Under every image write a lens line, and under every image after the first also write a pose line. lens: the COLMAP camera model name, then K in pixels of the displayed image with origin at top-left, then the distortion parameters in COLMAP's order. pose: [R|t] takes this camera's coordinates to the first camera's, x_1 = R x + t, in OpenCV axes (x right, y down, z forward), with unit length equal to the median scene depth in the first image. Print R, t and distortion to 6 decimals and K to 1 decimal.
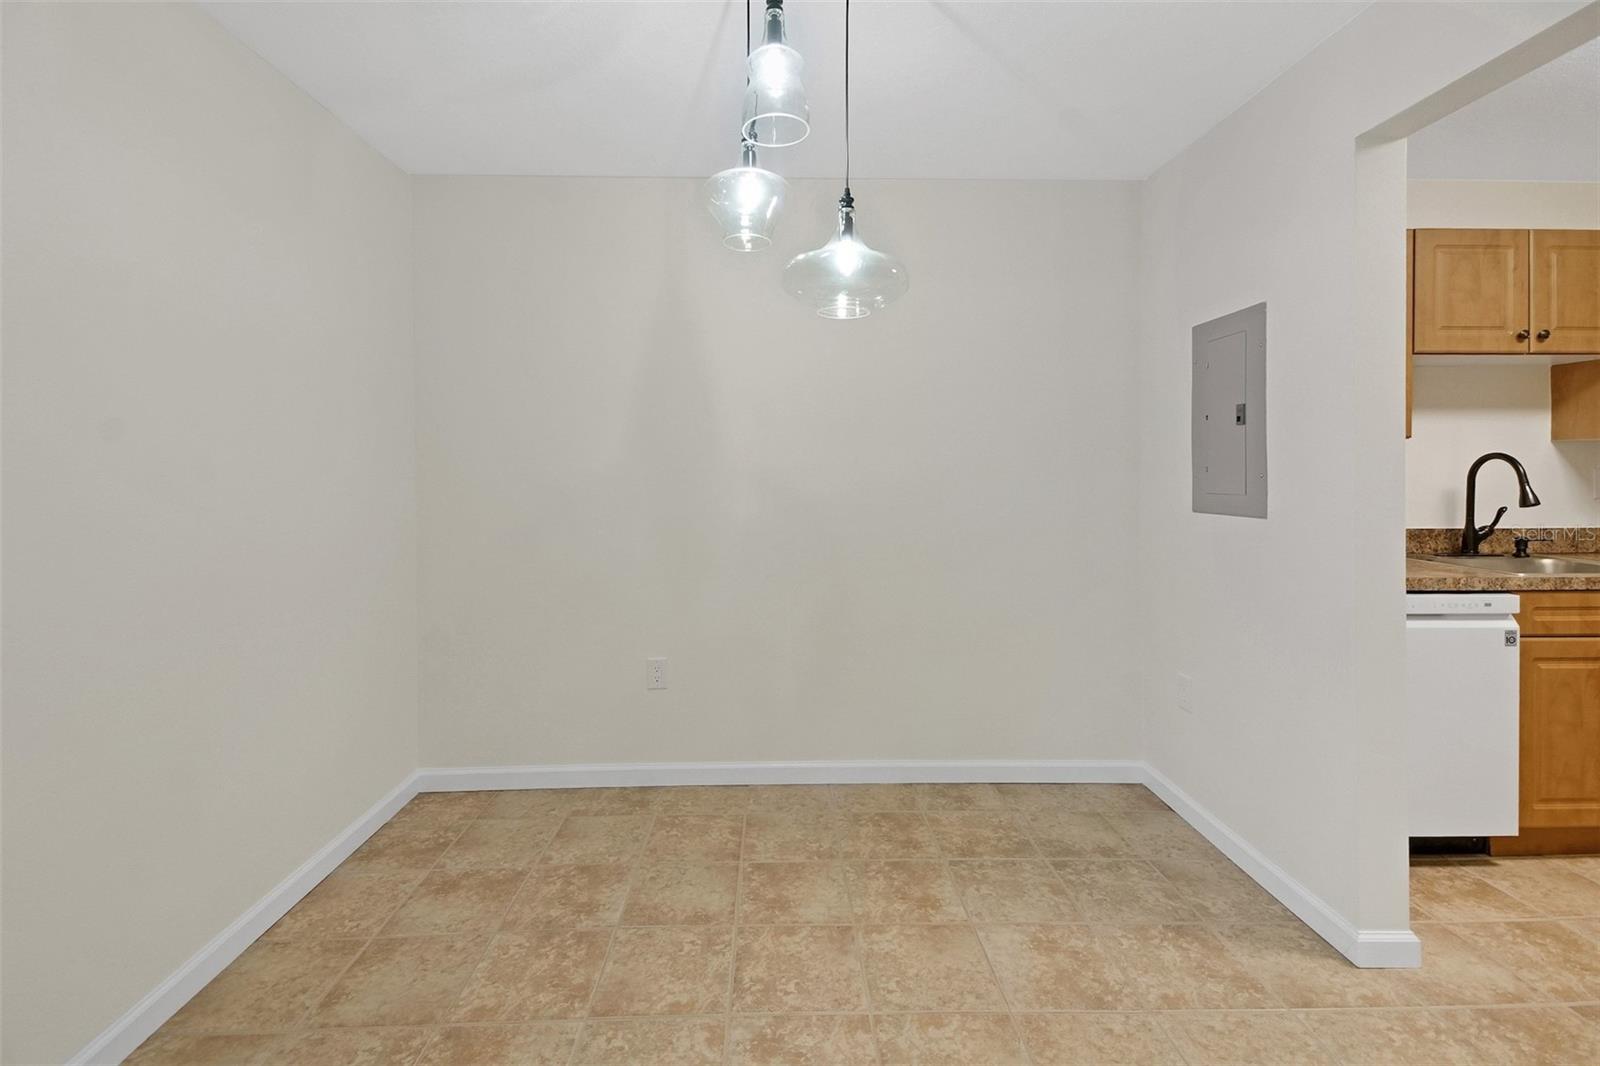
lens RADIAL K [[719.9, 0, 798.7], [0, 719.9, 467.8], [0, 0, 1]] dist [0.048290, -0.022986]
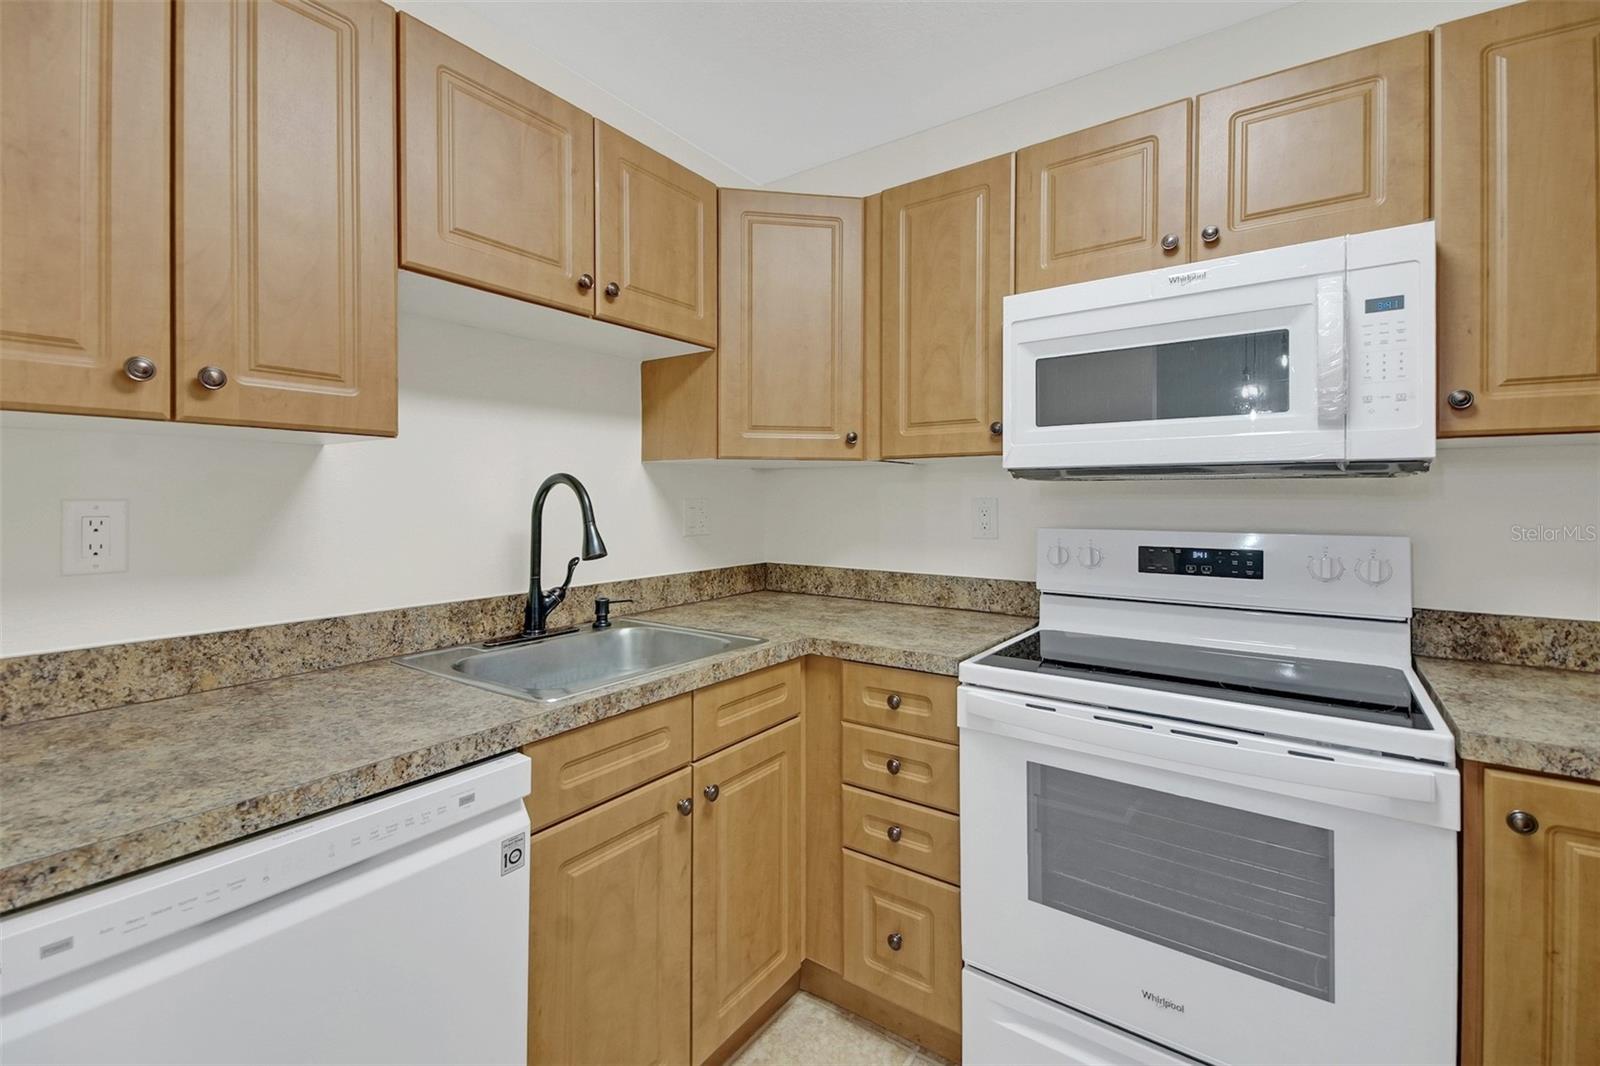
lens RADIAL K [[700.2, 0, 793.3], [0, 700.2, 496.4], [0, 0, 1]] dist [0.045648, -0.022761]
pose [[0.607847, 0.002959, 0.794048, 0.614130], [0.000033, 0.999993, -0.003752, 0.001628], [-0.794054, 0.002307, 0.607843, 0.498795]]
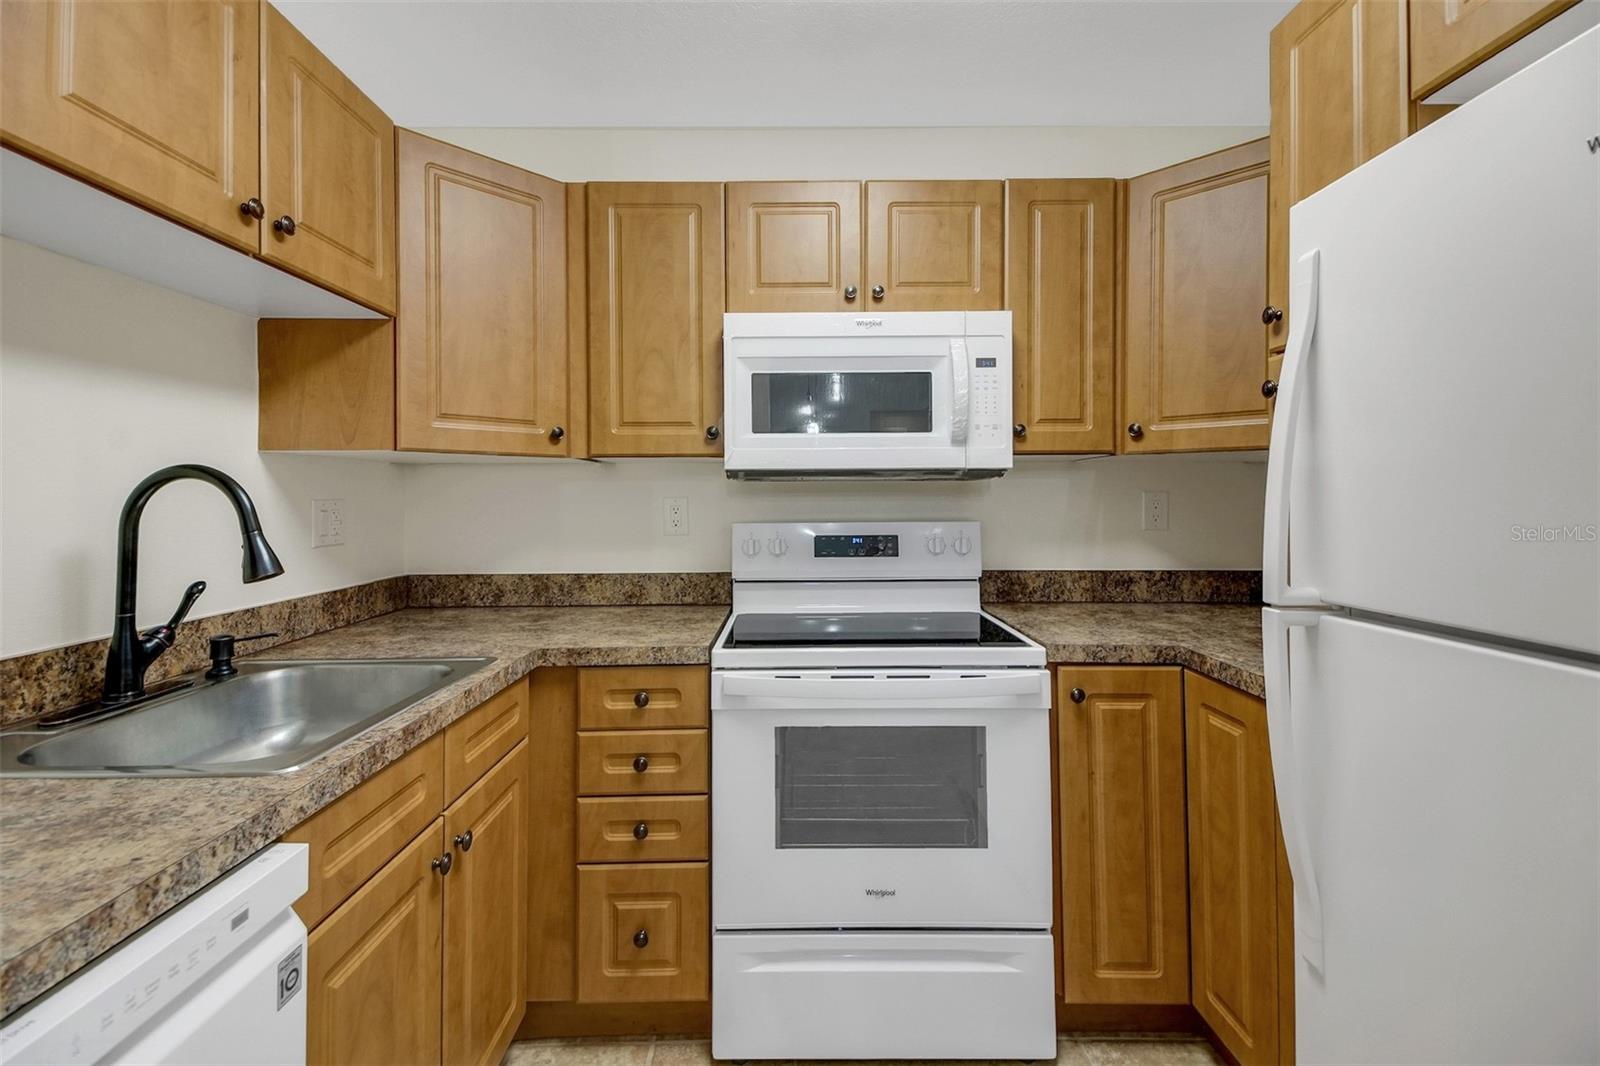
lens RADIAL K [[704.0, 0, 800.1], [0, 704.0, 490.5], [0, 0, 1]] dist [0.044737, -0.022199]
pose [[0.019515, 0.009810, 0.999761, 0.538012], [0.006983, 0.999926, -0.009948, 0.002358], [-0.999785, 0.007176, 0.019445, 0.646260]]
